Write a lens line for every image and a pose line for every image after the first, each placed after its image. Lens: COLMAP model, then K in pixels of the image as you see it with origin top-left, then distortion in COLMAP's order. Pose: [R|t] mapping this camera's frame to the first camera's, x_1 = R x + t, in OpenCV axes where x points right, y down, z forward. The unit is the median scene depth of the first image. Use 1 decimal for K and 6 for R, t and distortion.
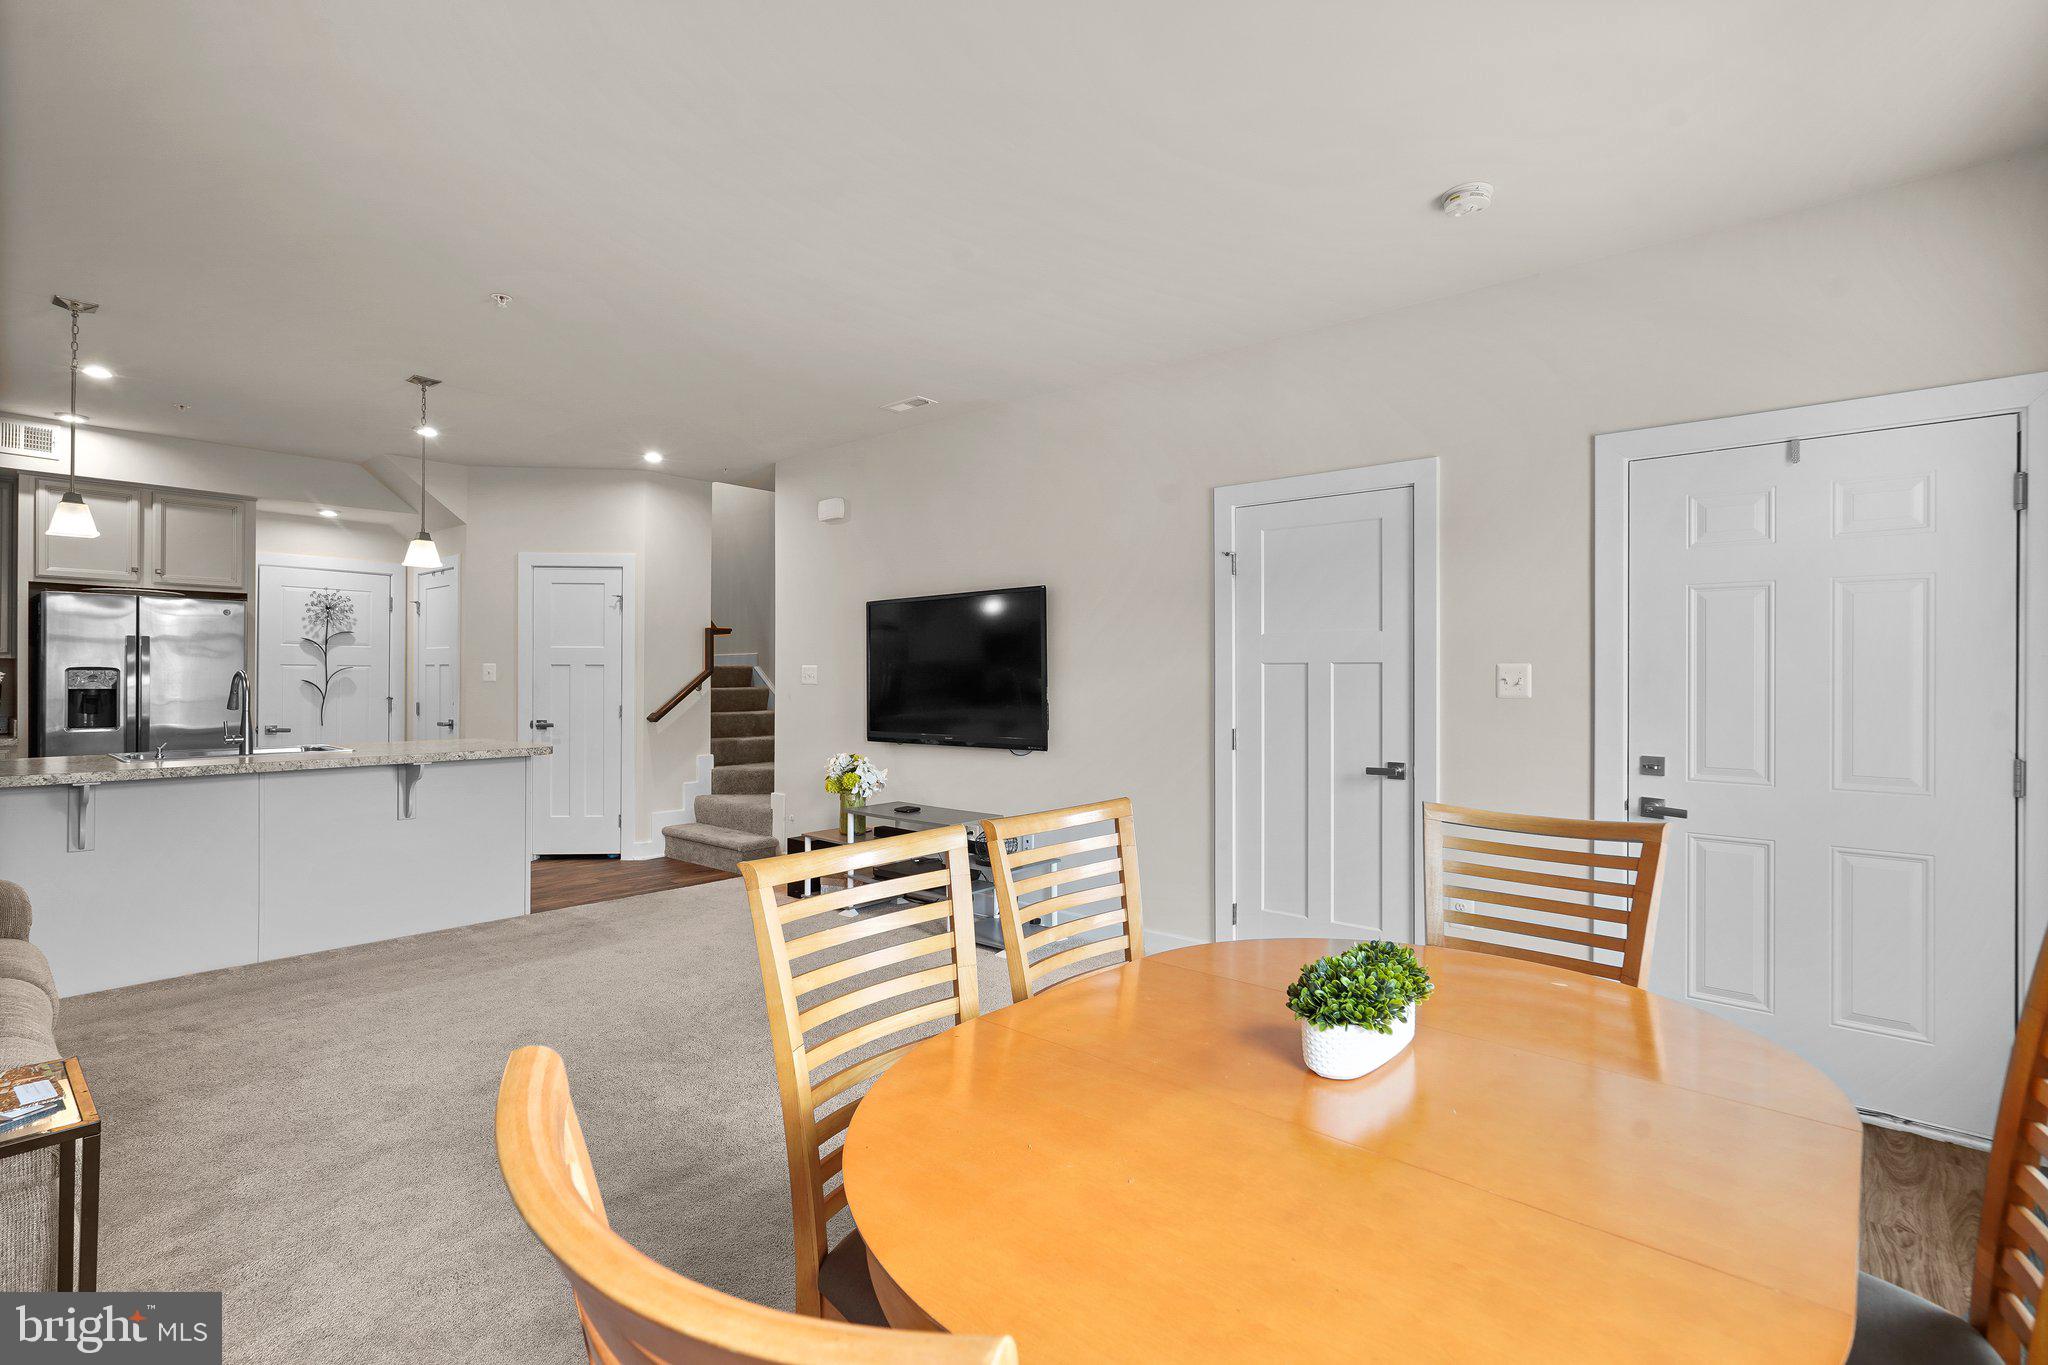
lens RADIAL K [[946.8, 0, 1021.7], [0, 946.8, 674.7], [0, 0, 1]] dist [-0.001556, 0.000245]
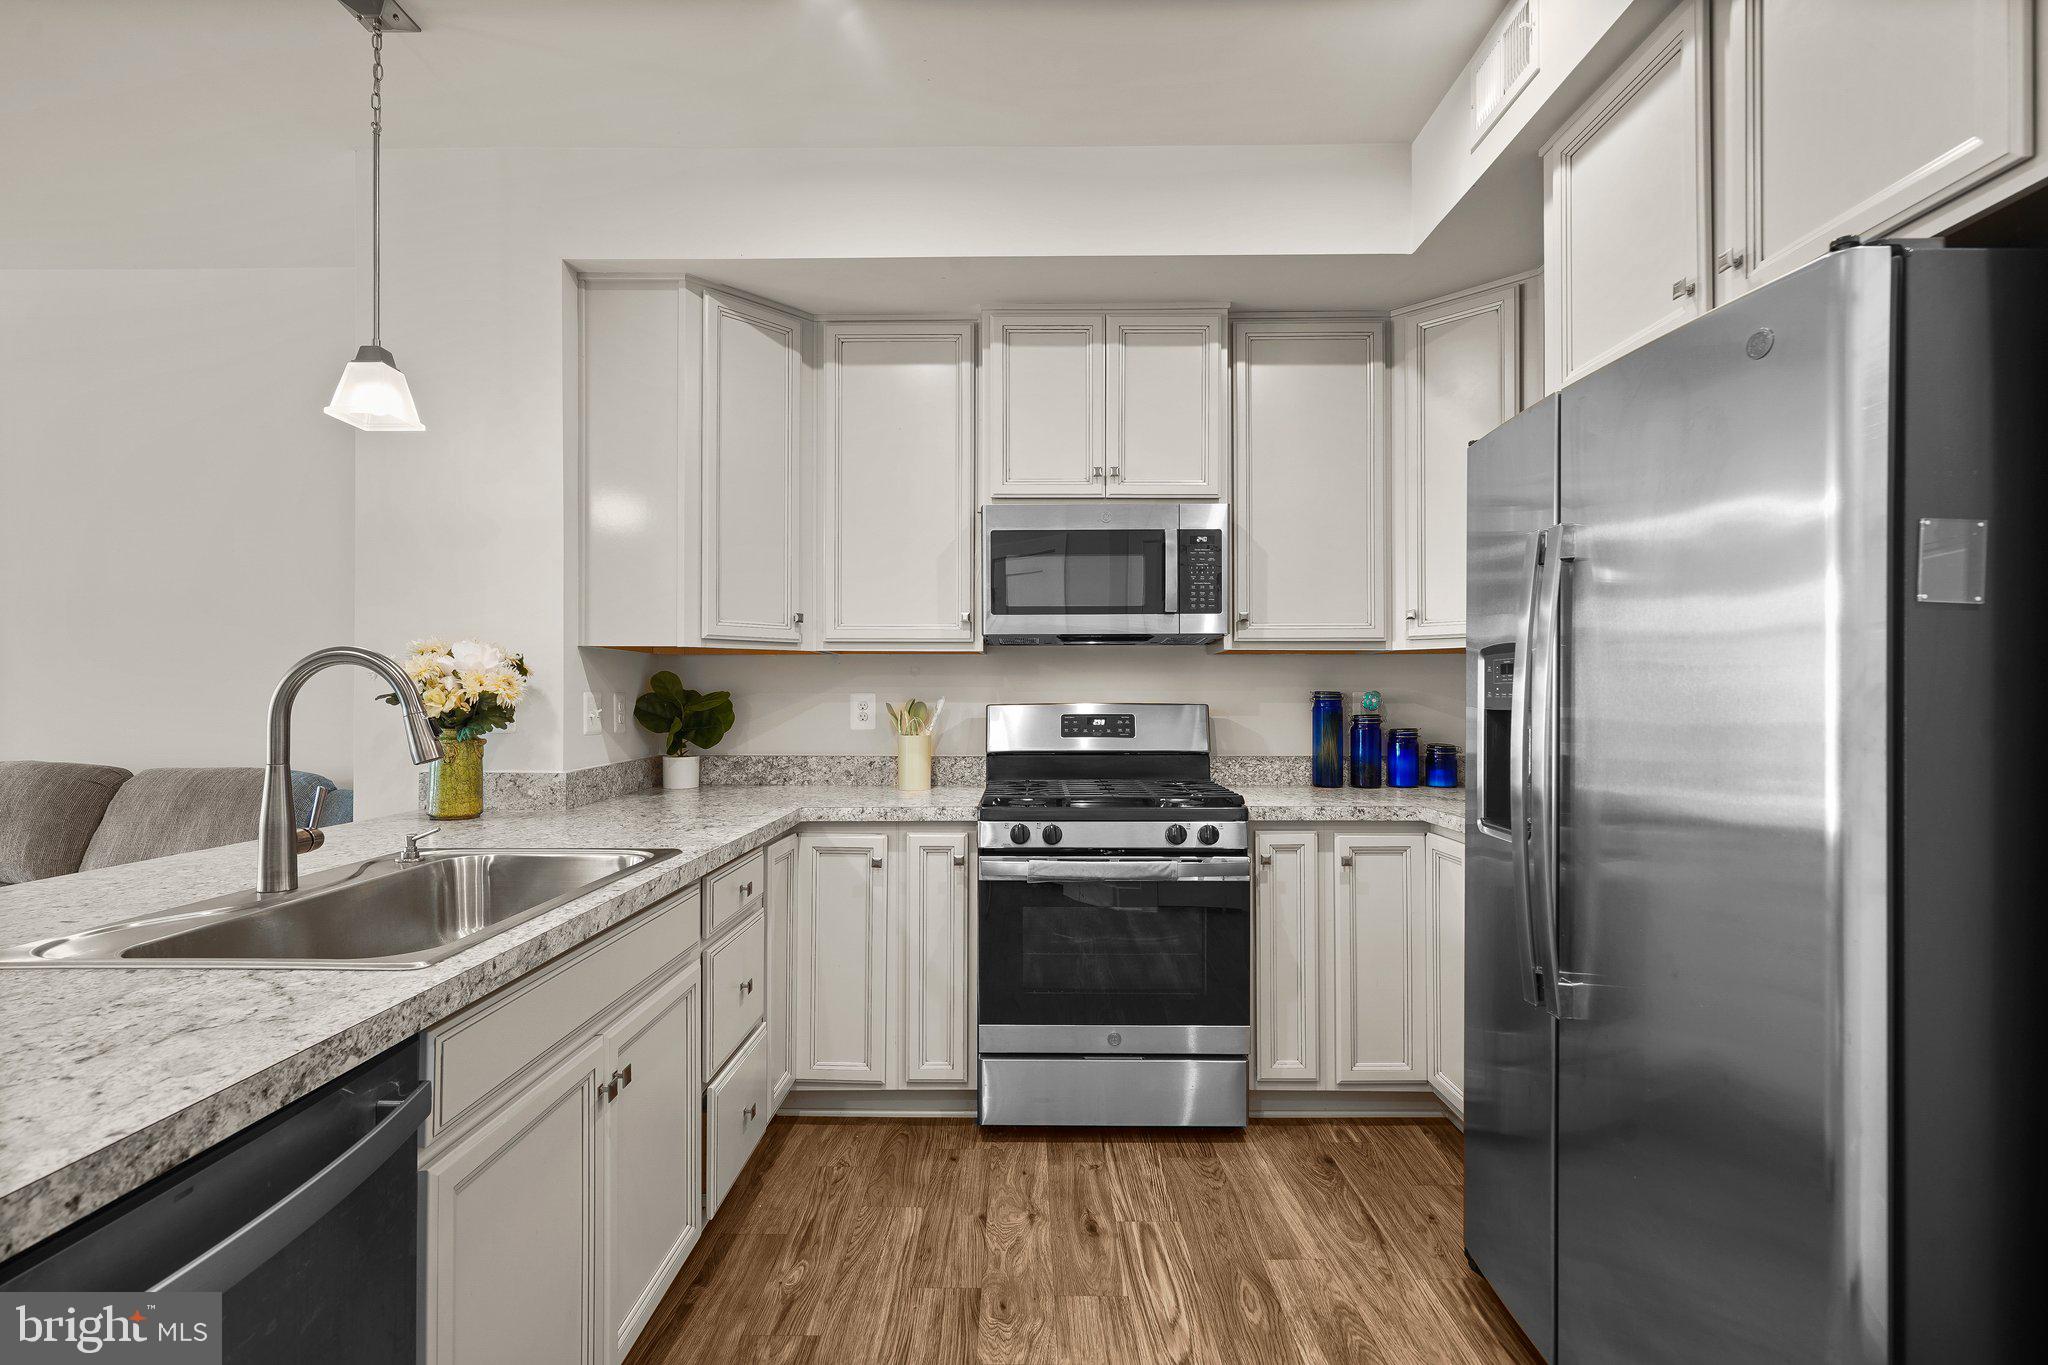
lens RADIAL K [[944.1, 0, 1020.4], [0, 944.1, 689.4], [0, 0, 1]] dist [-0.001580, 0.000796]
pose [[-0.764131, -0.008436, -0.645005, -0.622661], [-0.000708, 0.999925, -0.012239, 0.011952], [0.645060, -0.008895, -0.764080, 1.115254]]
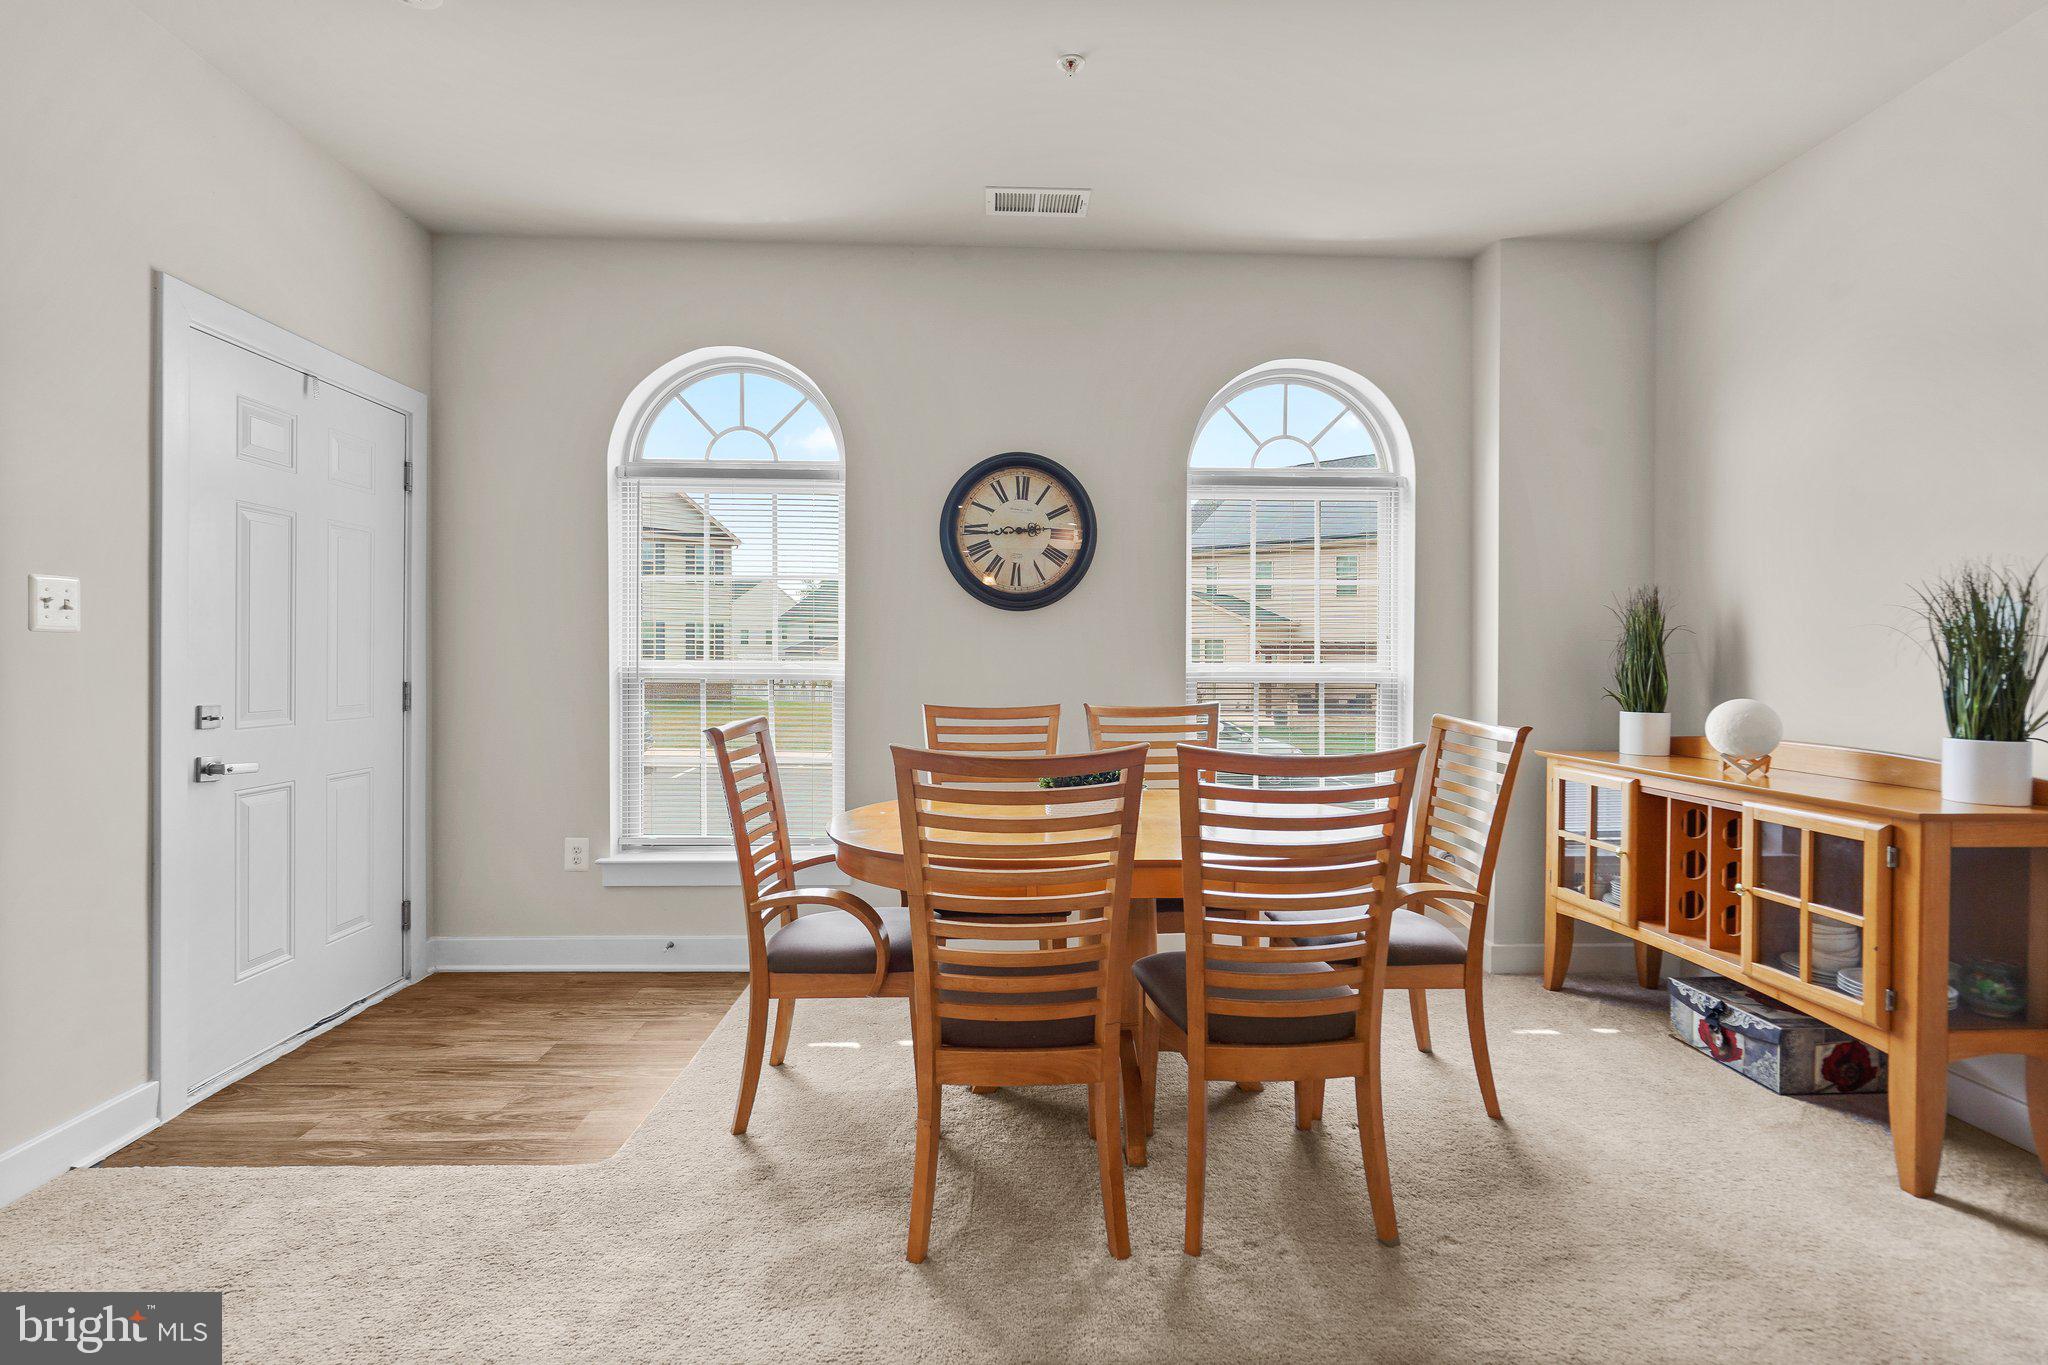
lens RADIAL K [[945.4, 0, 1018.9], [0, 945.4, 670.5], [0, 0, 1]] dist [-0.003404, 0.001010]
pose [[-0.682280, -0.016644, 0.730901, -0.219909], [-0.009076, 0.999857, 0.014296, 0.021613], [-0.731034, 0.003121, -0.682334, 0.584935]]
